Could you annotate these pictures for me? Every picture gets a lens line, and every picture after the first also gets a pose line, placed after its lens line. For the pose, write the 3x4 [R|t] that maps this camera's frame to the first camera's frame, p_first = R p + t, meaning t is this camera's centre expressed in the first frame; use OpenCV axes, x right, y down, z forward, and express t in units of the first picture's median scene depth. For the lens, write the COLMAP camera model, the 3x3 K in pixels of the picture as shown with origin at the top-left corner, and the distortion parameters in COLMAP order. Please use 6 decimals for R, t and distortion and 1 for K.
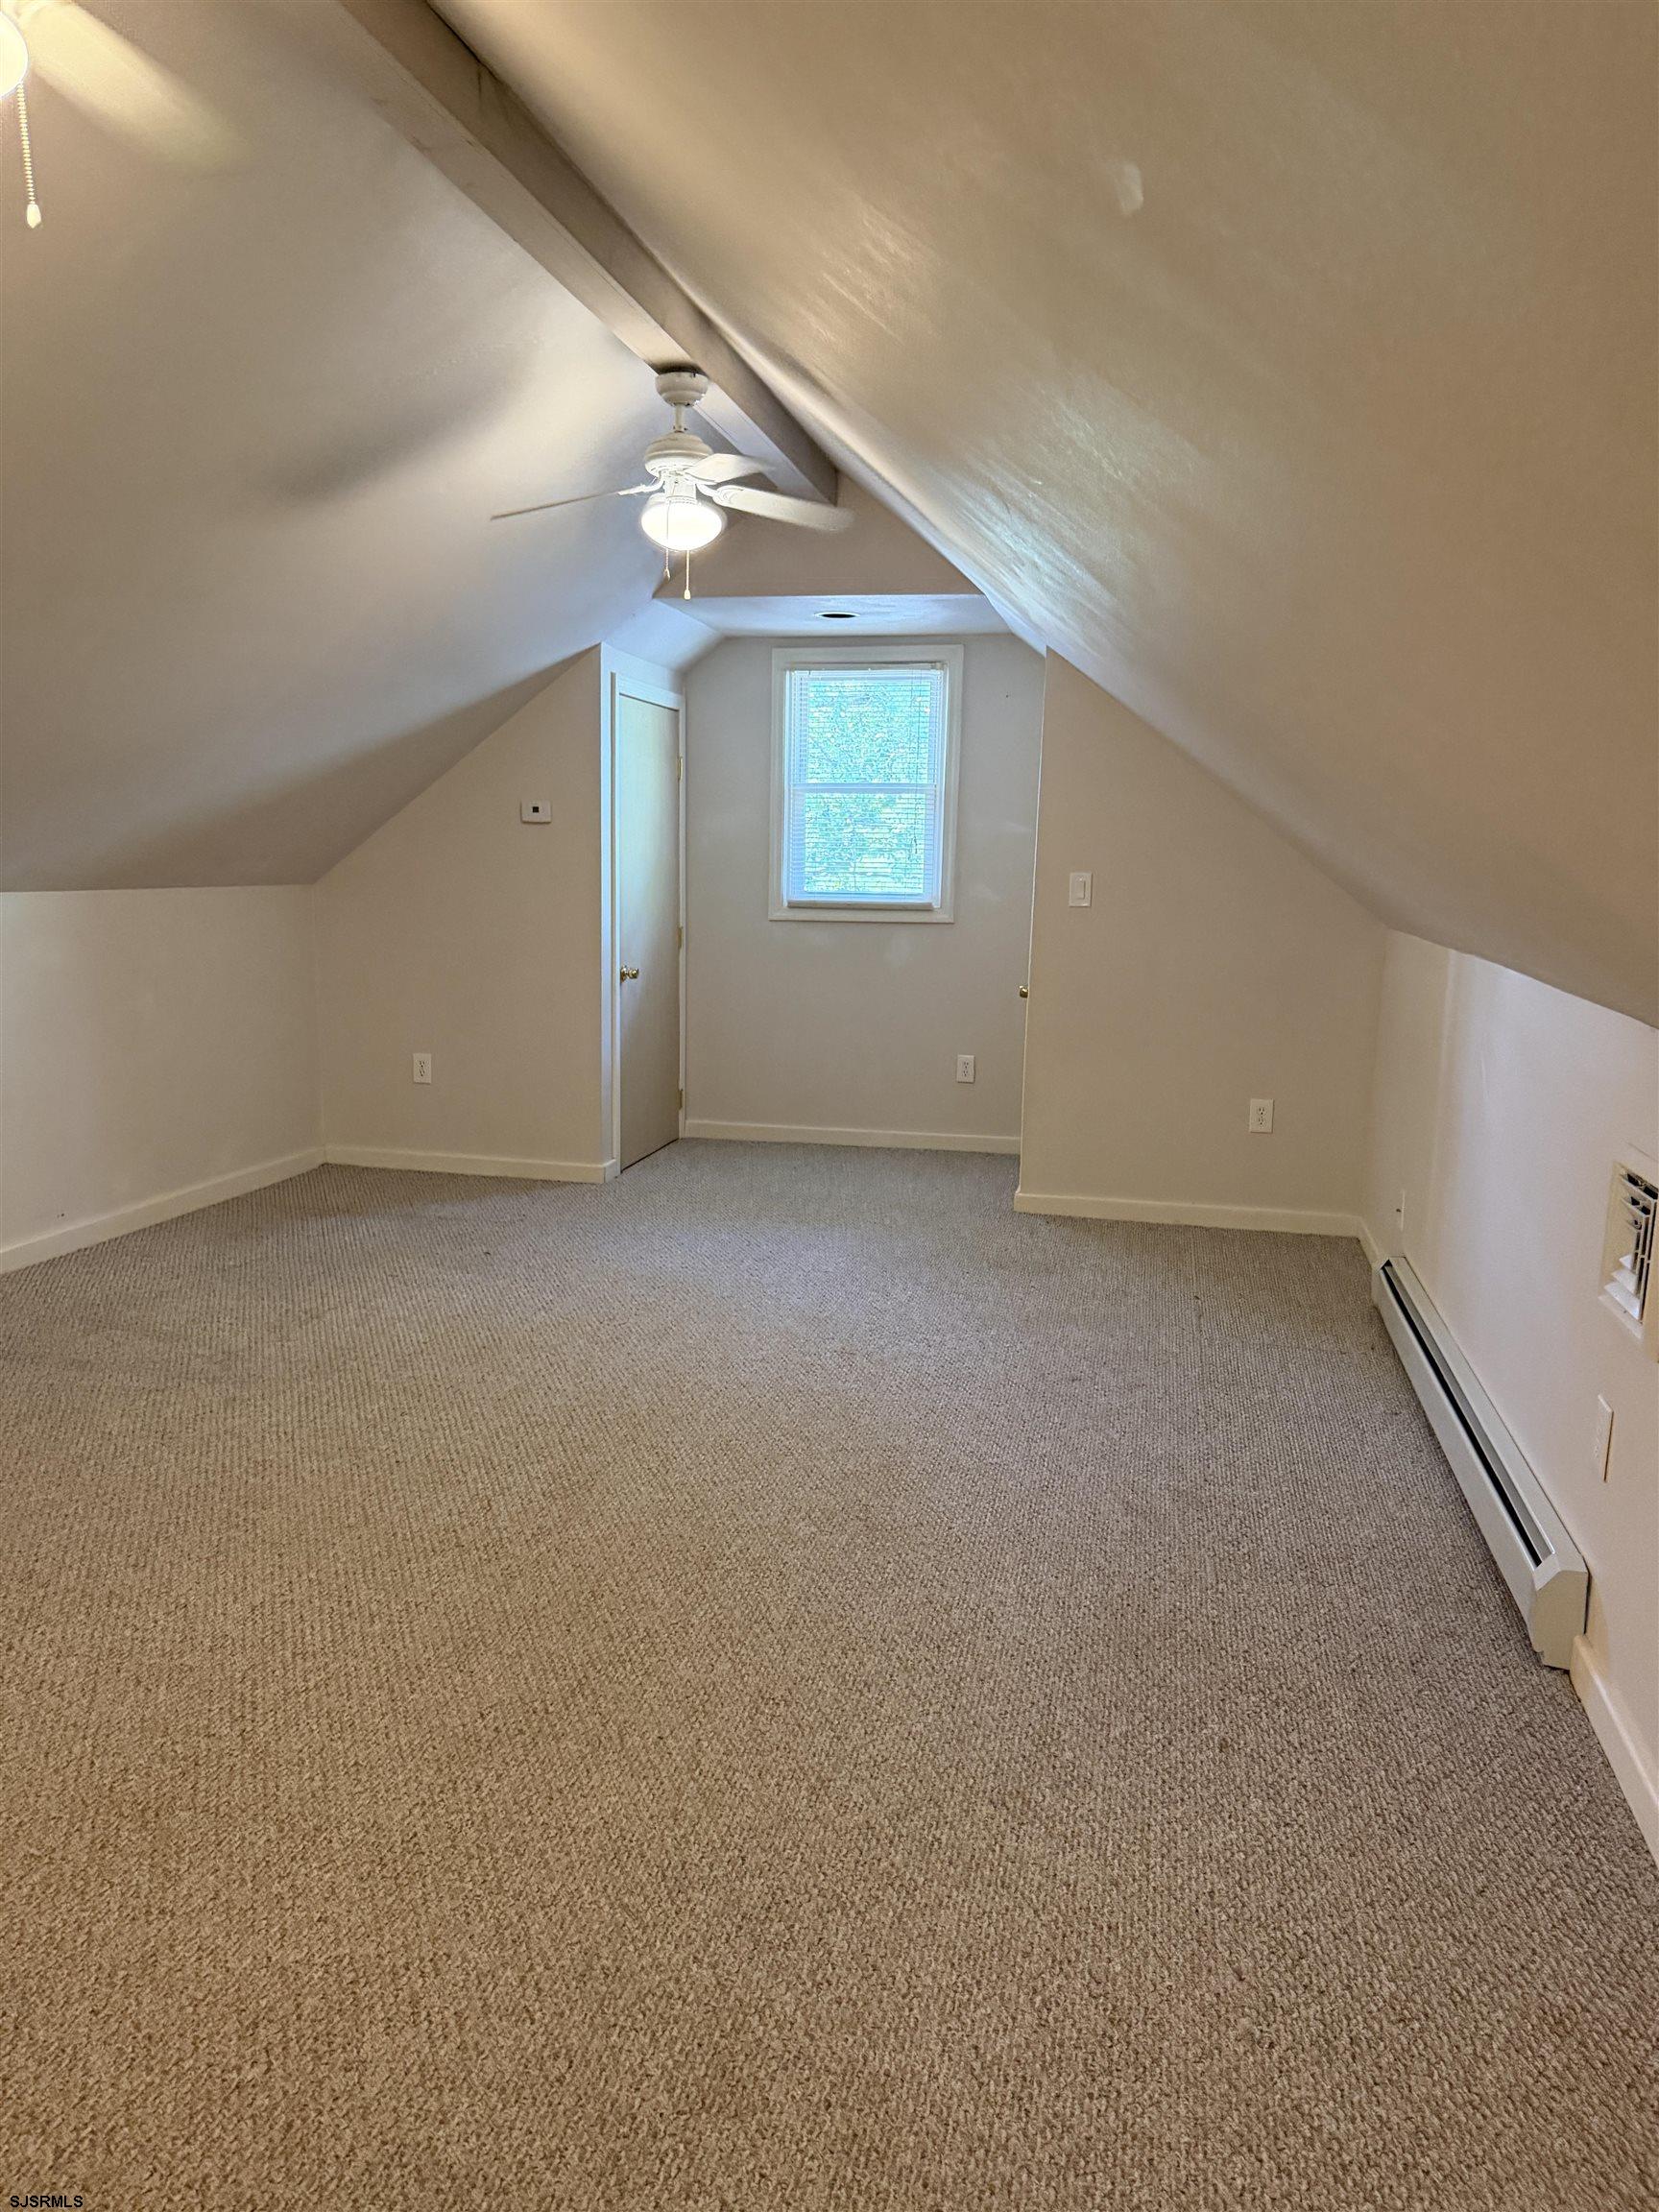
lens RADIAL K [[1610.5, 0, 829.5], [0, 1610.5, 1106.0], [0, 0, 1]] dist [0.037723, 0.007143]
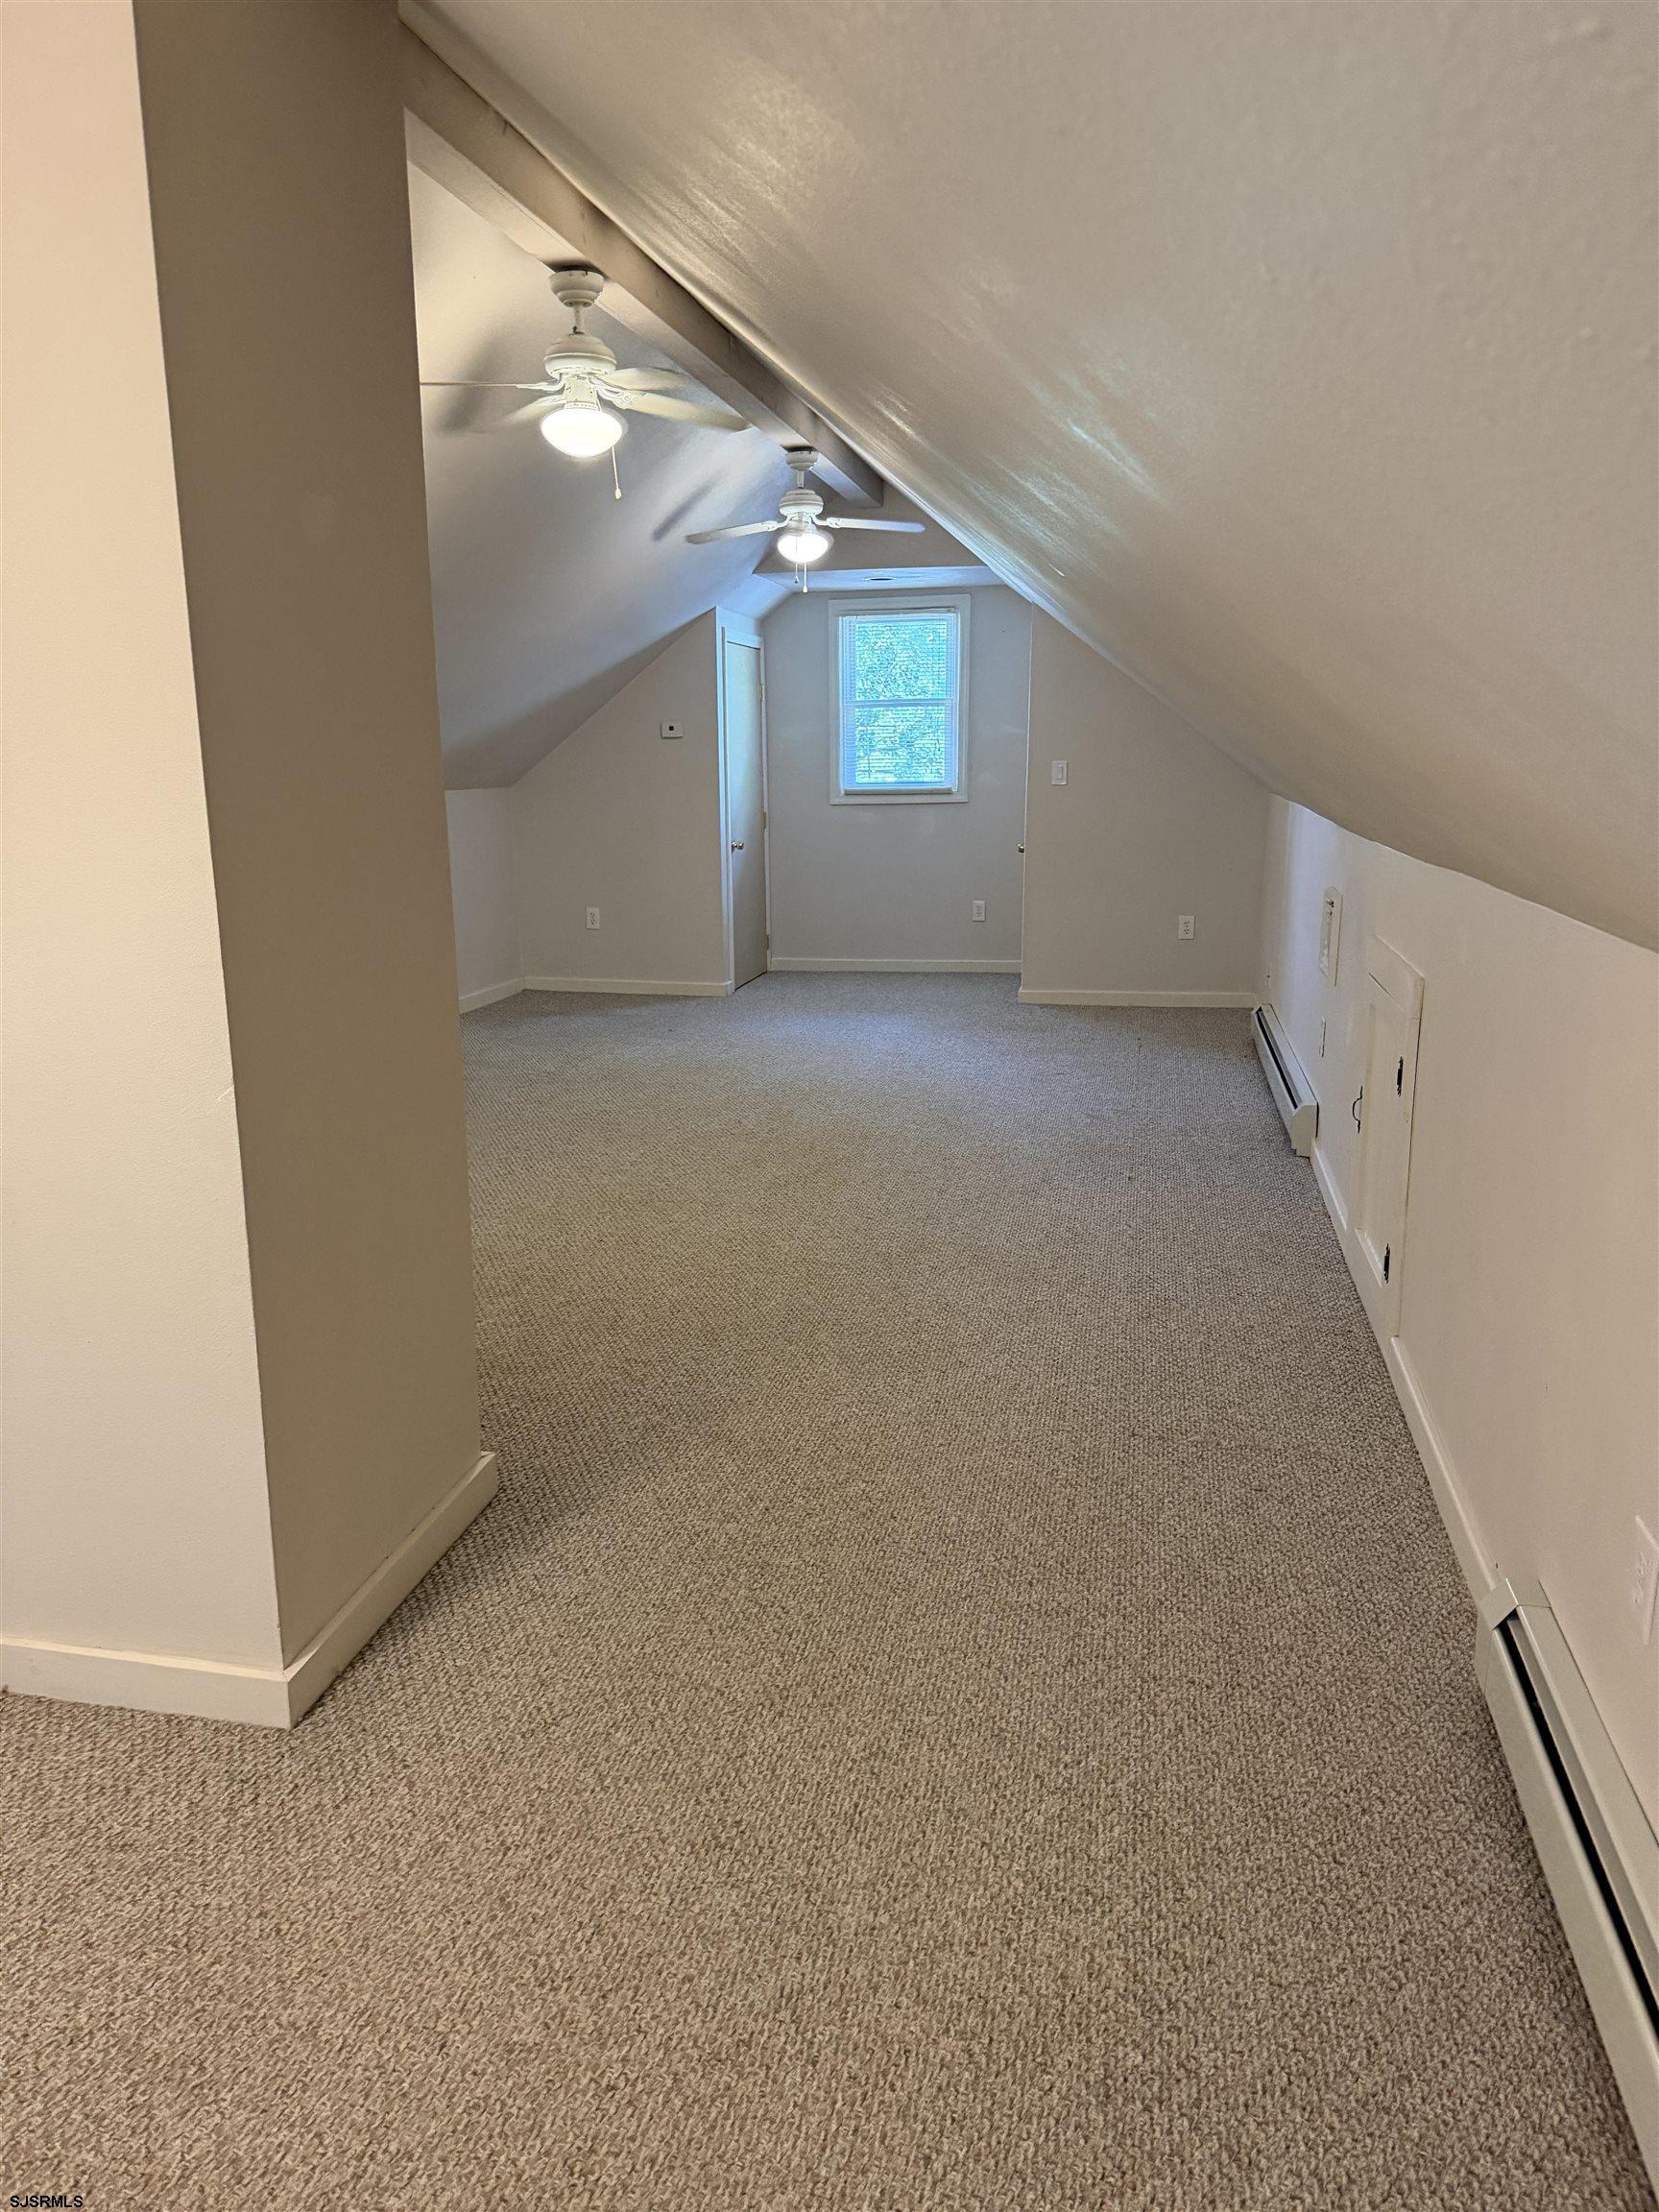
lens RADIAL K [[1542.4, 0, 840.0], [0, 1542.4, 1112.0], [0, 0, 1]] dist [0.076260, -0.083927]
pose [[0.999482, -0.031865, 0.004517, -0.049829], [0.031451, 0.996833, 0.073039, 0.053065], [-0.006830, -0.072859, 0.997319, -0.354736]]
